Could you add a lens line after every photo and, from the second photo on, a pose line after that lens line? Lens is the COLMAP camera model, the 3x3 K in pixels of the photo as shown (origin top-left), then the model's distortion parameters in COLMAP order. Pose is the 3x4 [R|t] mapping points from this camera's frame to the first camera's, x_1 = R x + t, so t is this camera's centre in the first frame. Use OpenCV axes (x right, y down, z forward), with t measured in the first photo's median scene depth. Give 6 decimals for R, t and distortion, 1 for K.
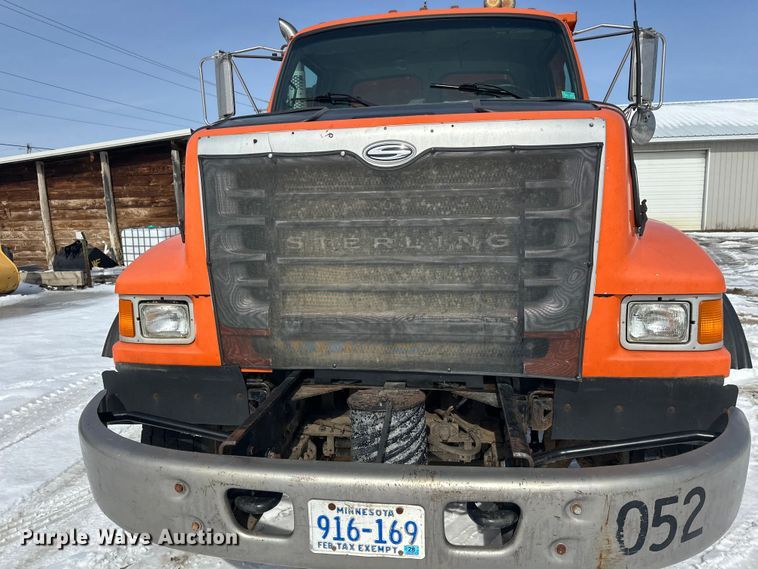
lens RADIAL K [[531.5, 0, 386.8], [0, 531.5, 282.7], [0, 0, 1]] dist [0.095529, -0.143765]
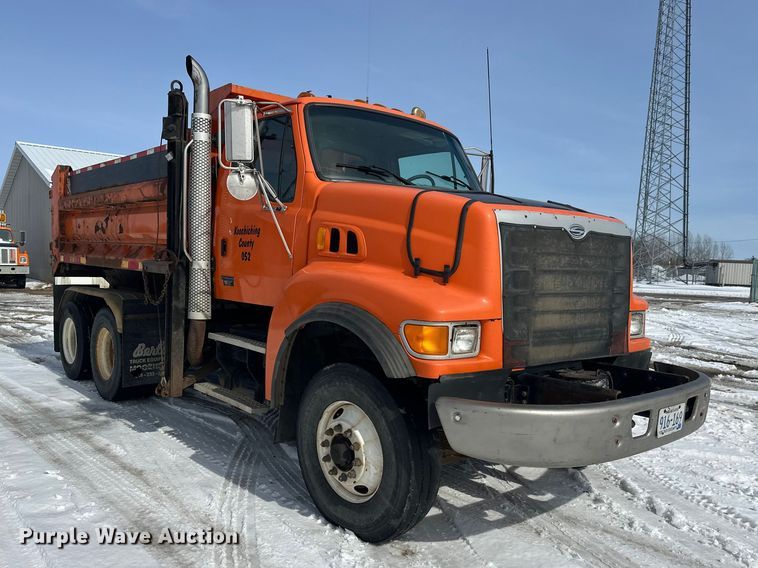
lens RADIAL K [[575.6, 0, 378.0], [0, 575.6, 301.3], [0, 0, 1]] dist [0.110303, -0.150227]
pose [[0.684310, -0.005772, 0.729168, -1.758465], [0.057463, 0.997286, -0.046034, 0.030947], [-0.726923, 0.073402, 0.682784, 0.192701]]
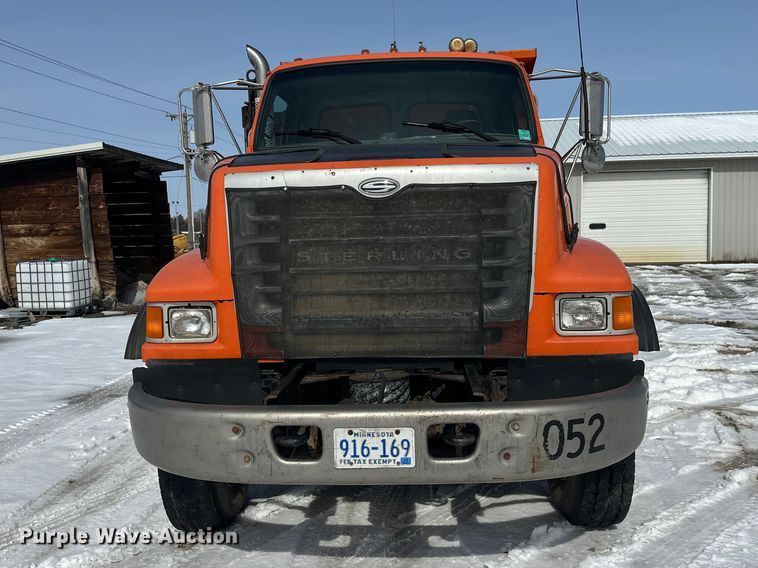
lens RADIAL K [[653.9, 0, 394.0], [0, 653.9, 283.2], [0, 0, 1]] dist [0.119194, -0.009810]
pose [[0.996403, -0.009015, 0.084256, -0.092922], [0.014861, 0.997505, -0.069019, 0.099246], [-0.083423, 0.070022, 0.994051, -0.563053]]
